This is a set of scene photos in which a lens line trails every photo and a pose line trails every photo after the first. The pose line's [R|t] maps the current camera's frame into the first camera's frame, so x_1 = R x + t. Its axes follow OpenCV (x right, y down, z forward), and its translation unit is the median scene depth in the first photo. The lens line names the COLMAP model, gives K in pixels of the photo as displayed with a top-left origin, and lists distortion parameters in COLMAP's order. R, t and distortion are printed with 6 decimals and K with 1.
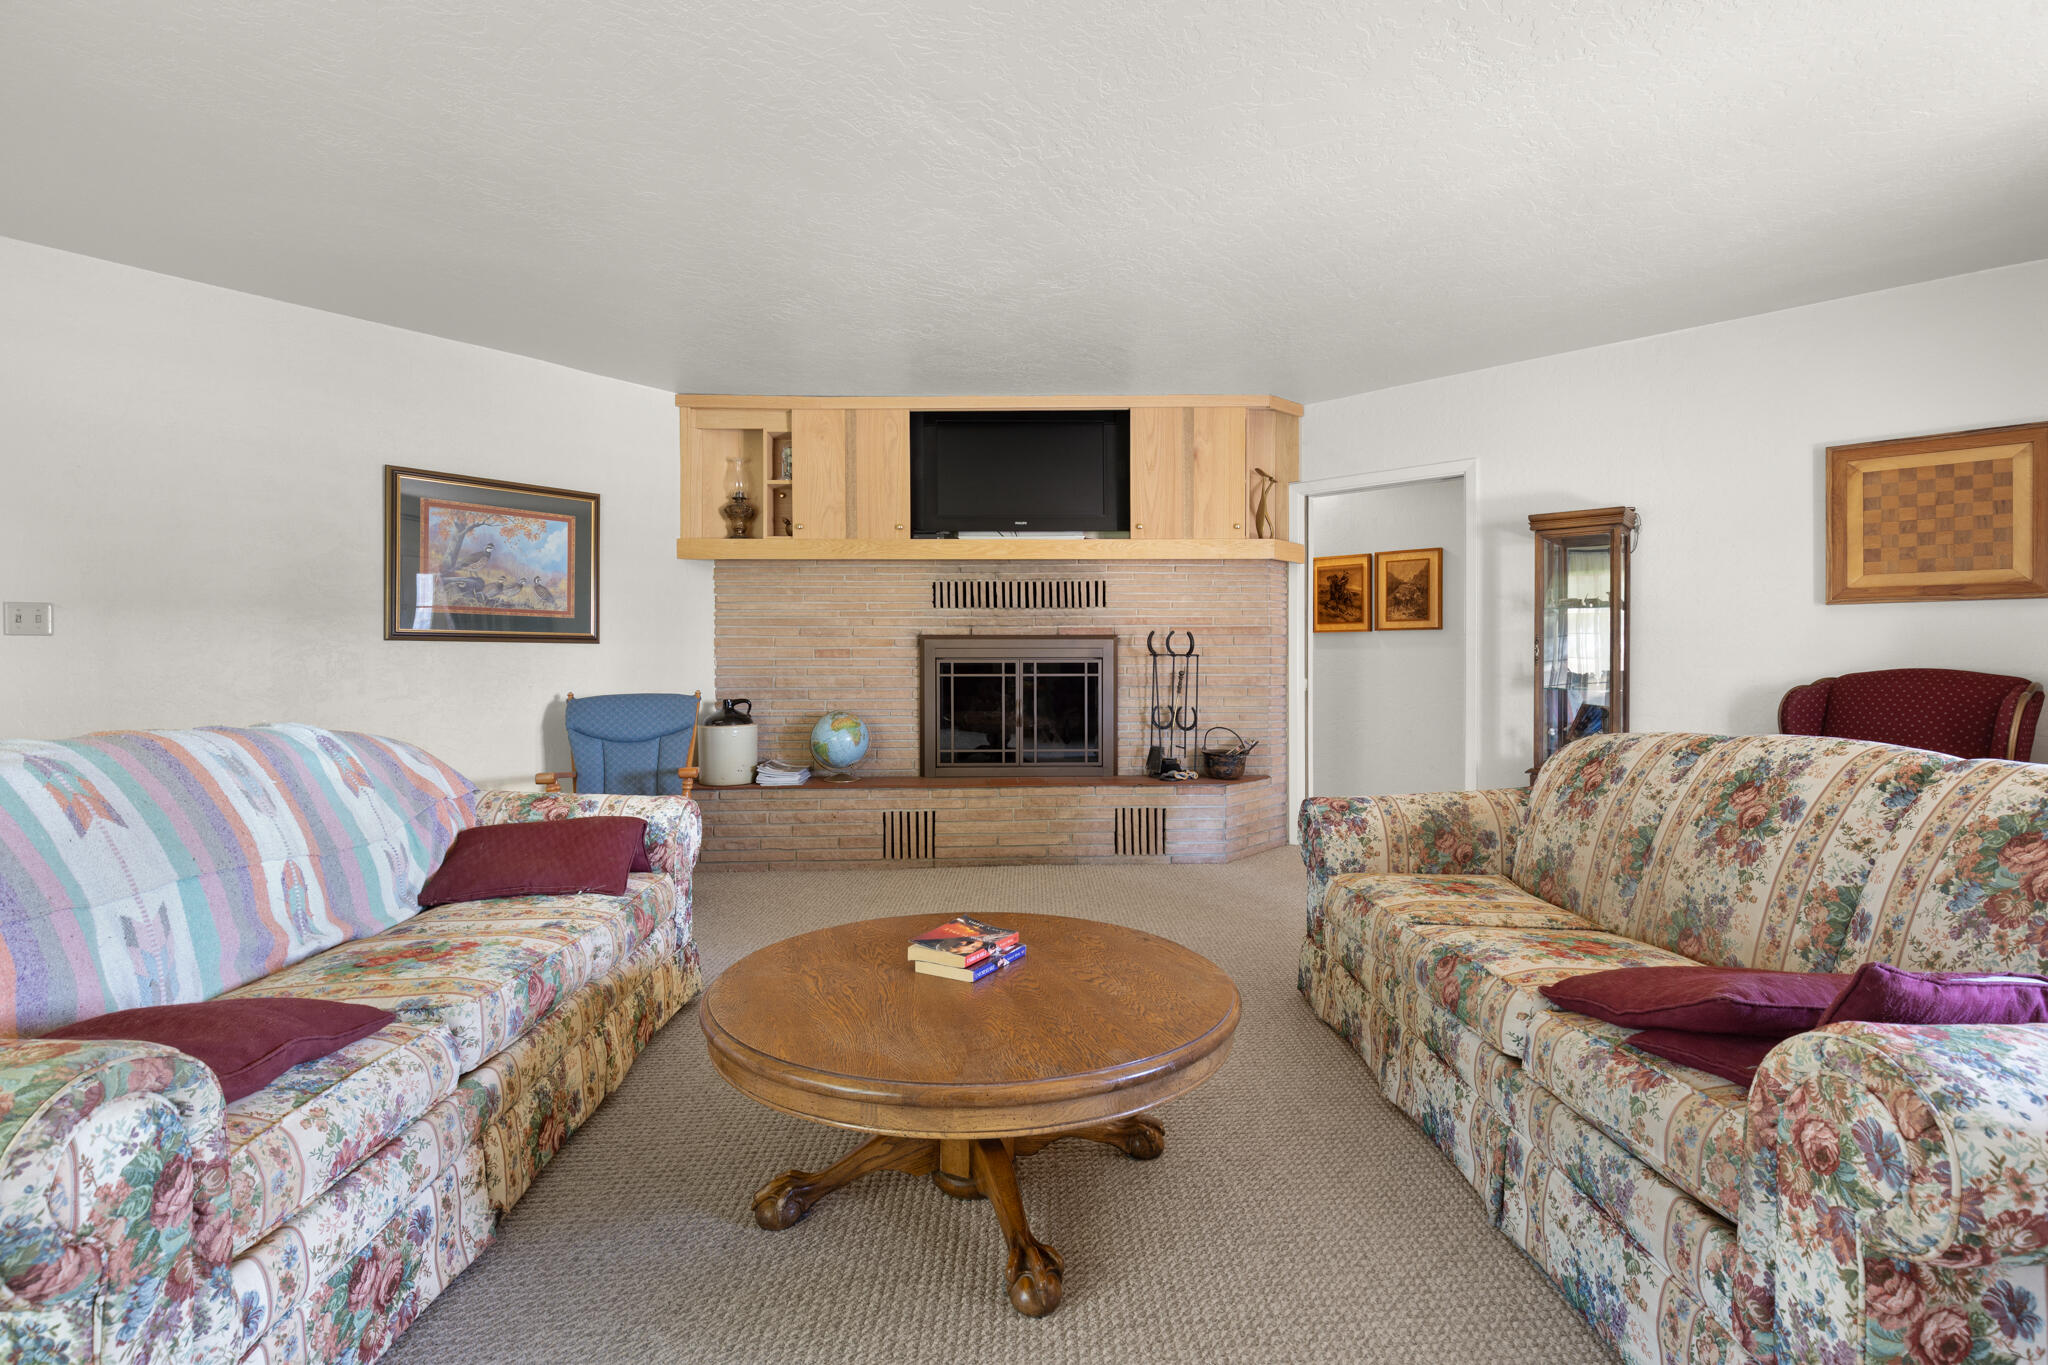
lens RADIAL K [[925.4, 0, 1024.0], [0, 925.4, 666.7], [0, 0, 1]] dist [0.012003, -0.000139]
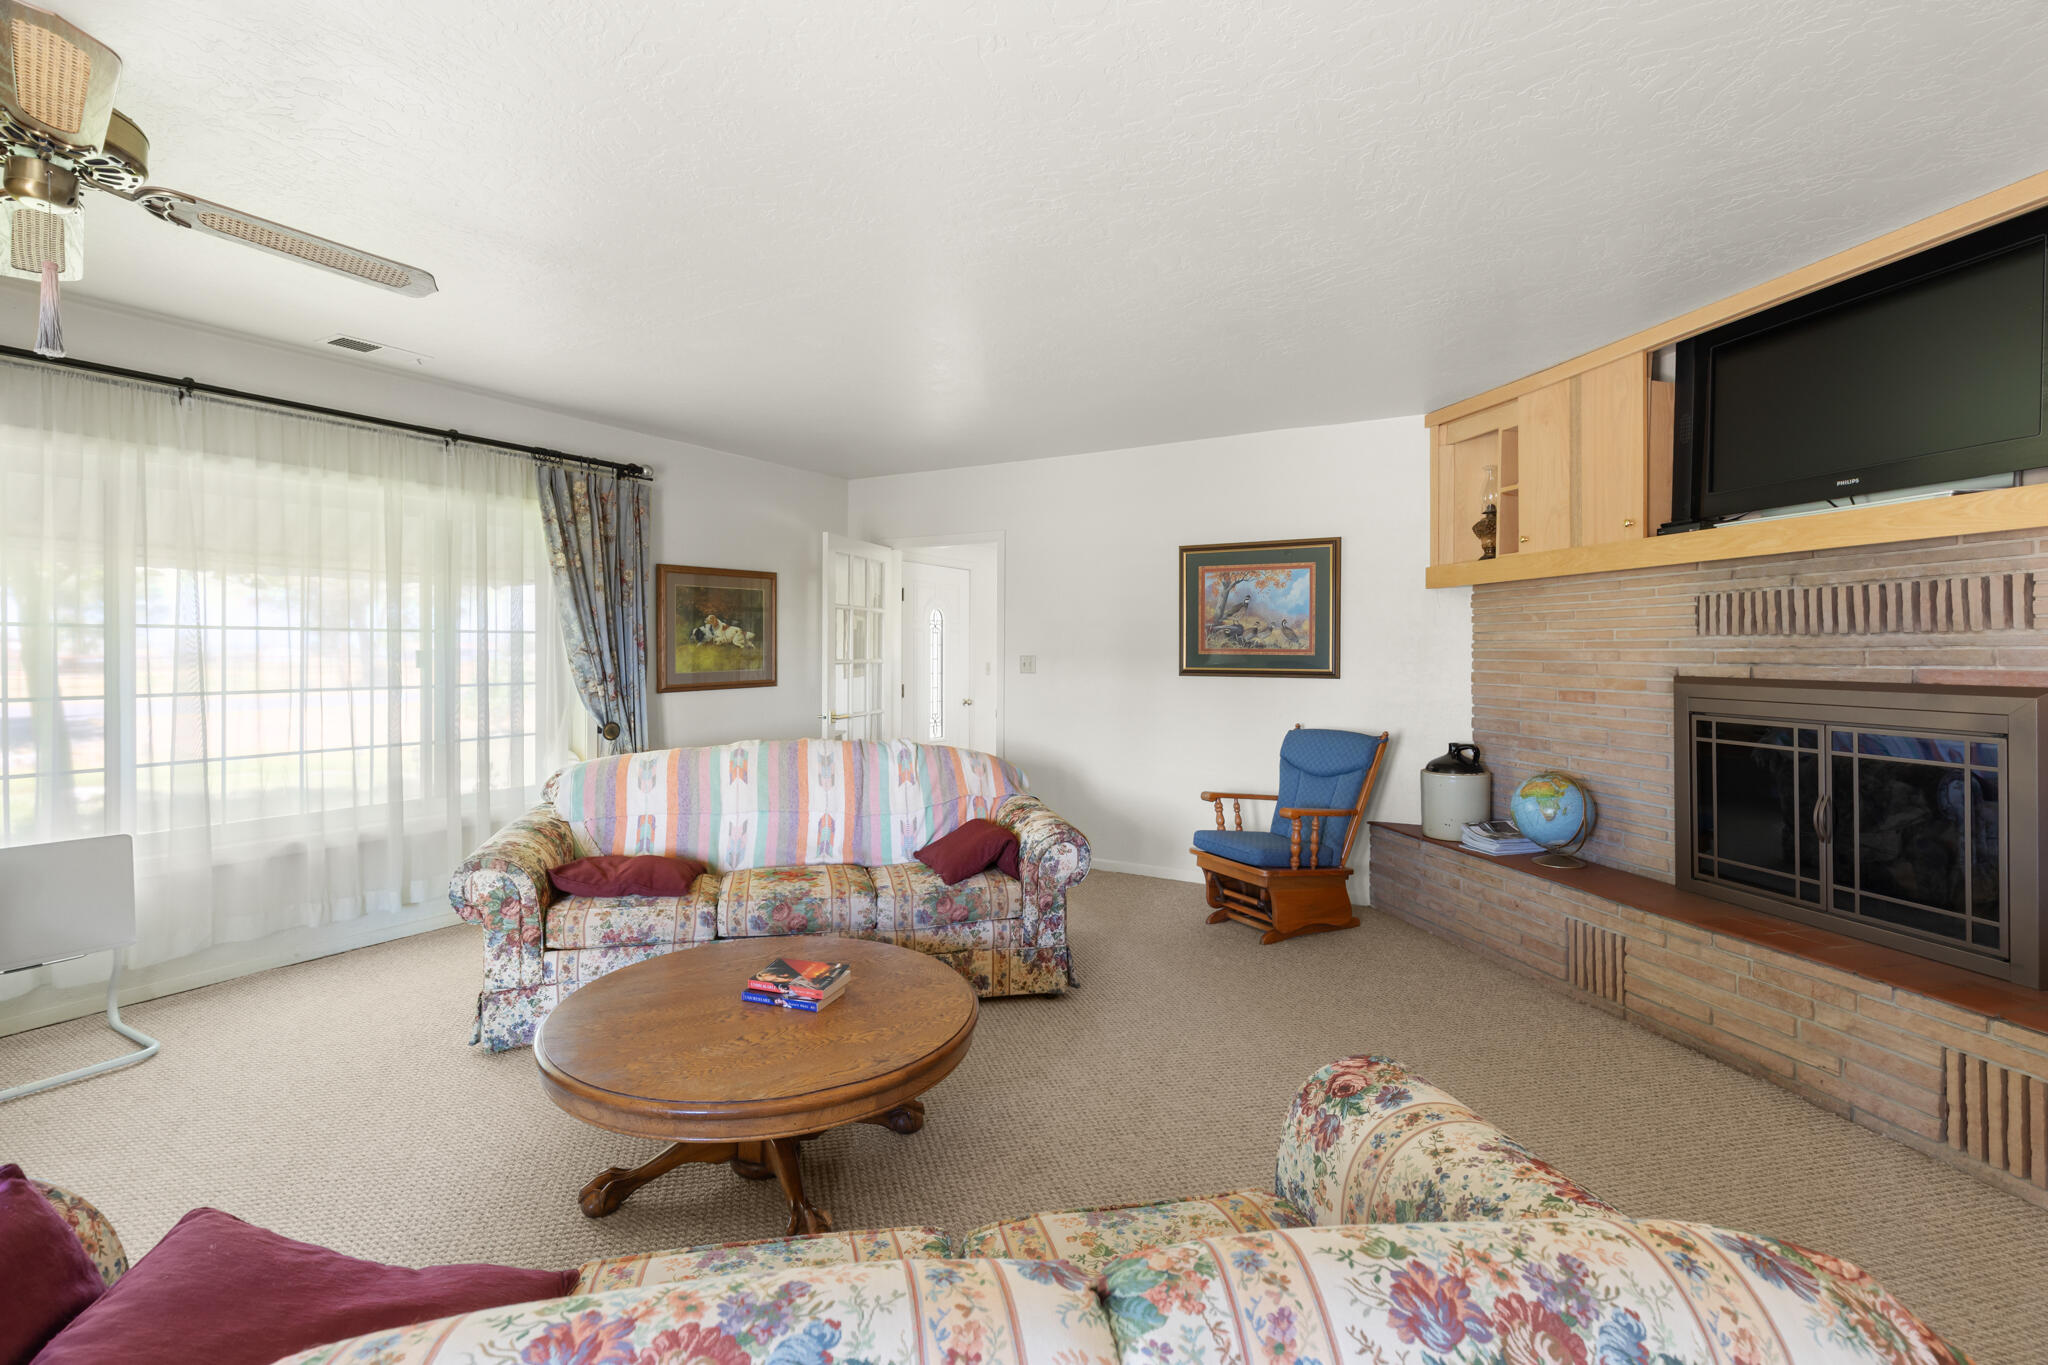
lens RADIAL K [[919.8, 0, 1025.7], [0, 919.8, 648.3], [0, 0, 1]] dist [0.010872, -0.000407]
pose [[0.200162, 0.000599, -0.979763, 0.462909], [-0.003218, 0.999995, -0.000046, -0.054092], [0.979757, 0.003162, 0.200163, 0.408377]]
